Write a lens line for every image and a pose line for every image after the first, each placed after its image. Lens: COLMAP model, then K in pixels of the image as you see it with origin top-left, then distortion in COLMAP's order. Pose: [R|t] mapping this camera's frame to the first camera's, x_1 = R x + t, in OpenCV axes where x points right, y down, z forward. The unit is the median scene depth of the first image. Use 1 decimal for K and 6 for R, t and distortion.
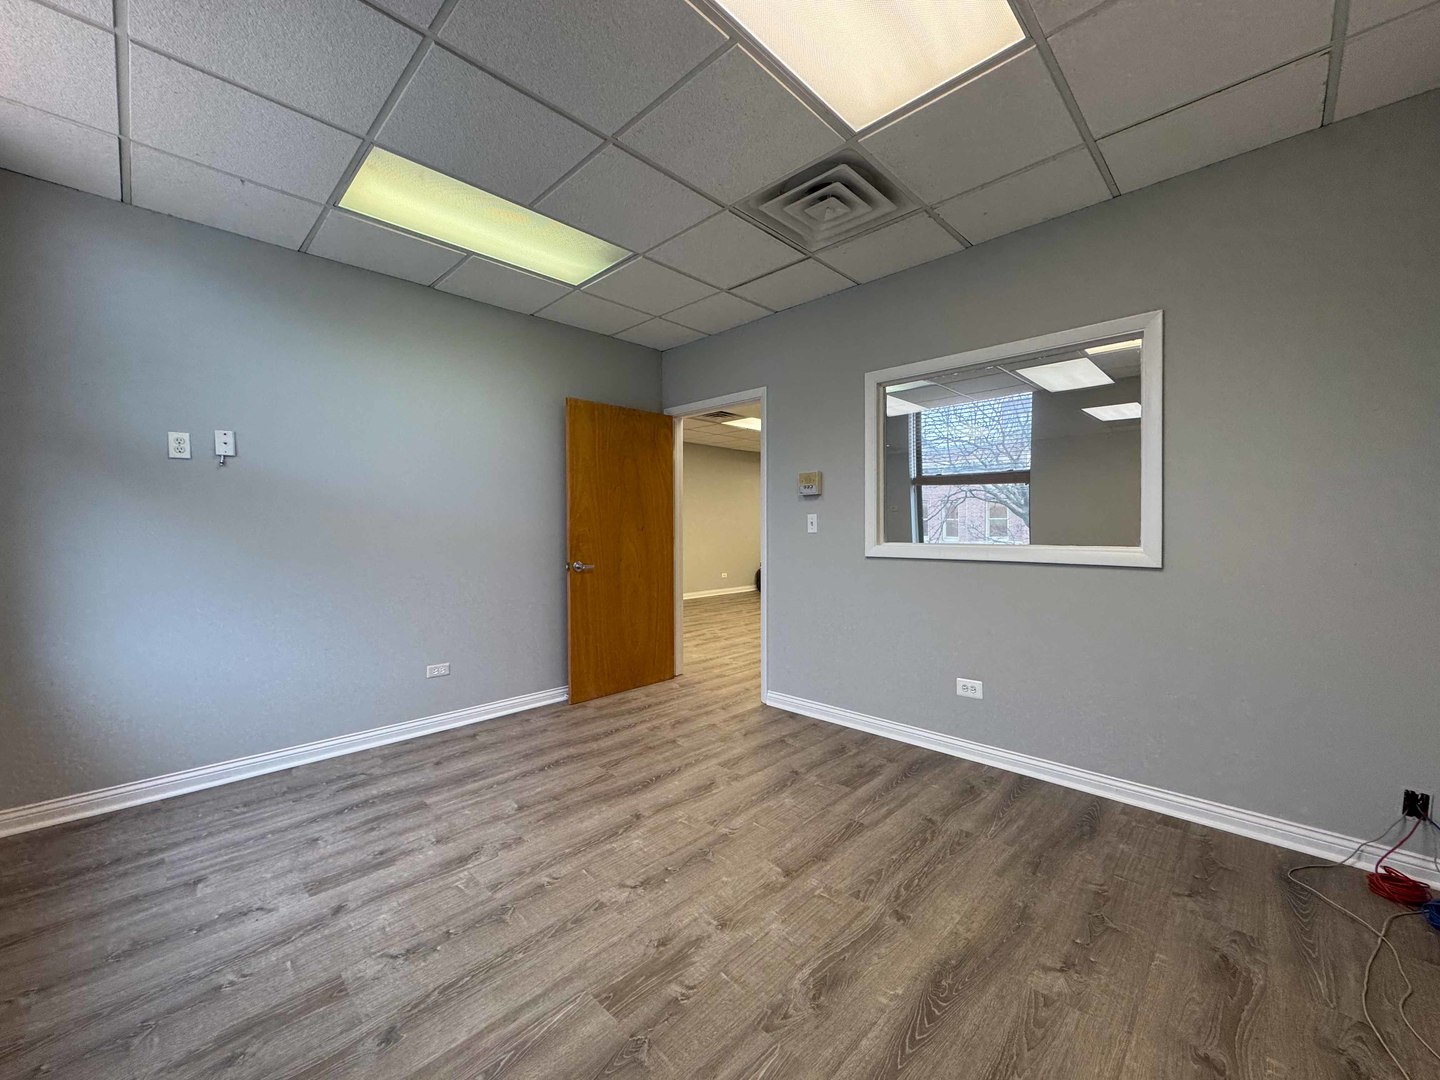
lens RADIAL K [[567.5, 0, 720.0], [0, 567.5, 536.9], [0, 0, 1]] dist [-0.000328, -0.000200]
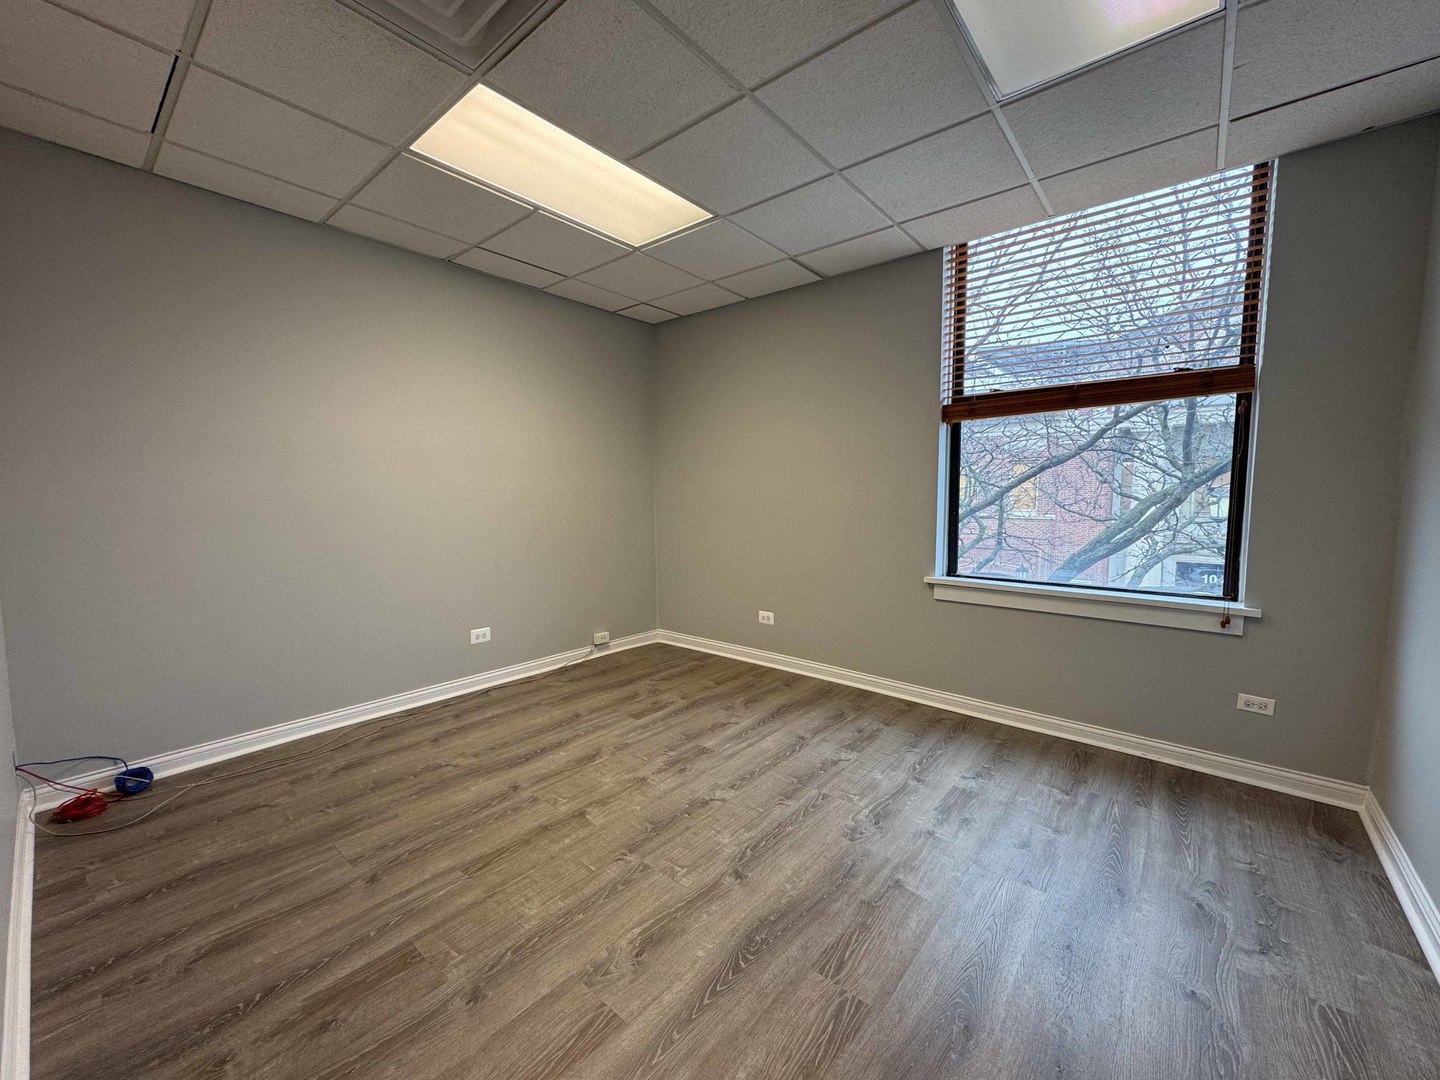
lens RADIAL K [[567.5, 0, 720.8], [0, 567.5, 538.9], [0, 0, 1]] dist [-0.000328, -0.000200]
pose [[-0.997107, 0.009374, -0.075429, -0.074594], [0.001605, 0.994742, 0.102397, -0.069982], [0.075993, 0.101980, -0.991880, 2.002718]]
